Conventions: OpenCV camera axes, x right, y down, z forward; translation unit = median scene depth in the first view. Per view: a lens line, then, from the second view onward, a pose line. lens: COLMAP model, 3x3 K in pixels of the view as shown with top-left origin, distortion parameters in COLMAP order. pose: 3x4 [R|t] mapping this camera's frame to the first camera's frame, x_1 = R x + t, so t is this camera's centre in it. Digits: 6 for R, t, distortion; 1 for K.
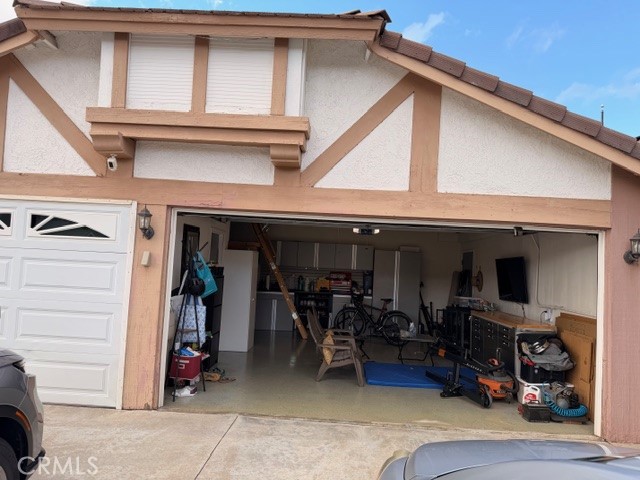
lens RADIAL K [[455.4, 0, 322.3], [0, 455.4, 236.7], [0, 0, 1]] dist [0.058729, -0.082208]
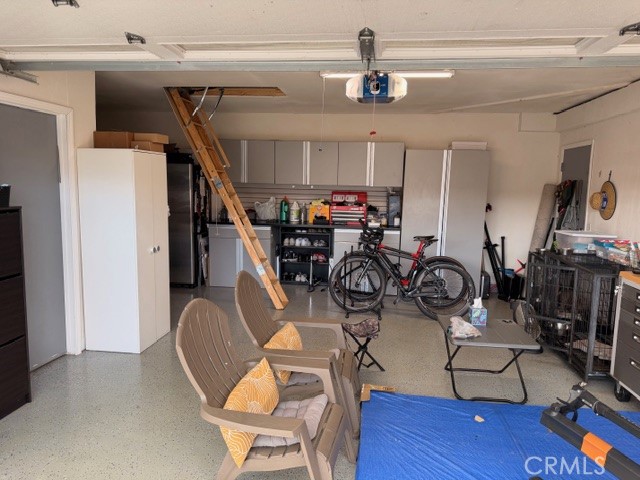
lens RADIAL K [[455.4, 0, 313.7], [0, 455.4, 241.4], [0, 0, 1]] dist [0.058729, -0.082208]
pose [[0.993227, -0.013706, -0.115377, 0.064132], [0.034446, 0.983111, 0.179740, 0.033946], [0.110965, -0.182497, 0.976925, 0.400155]]
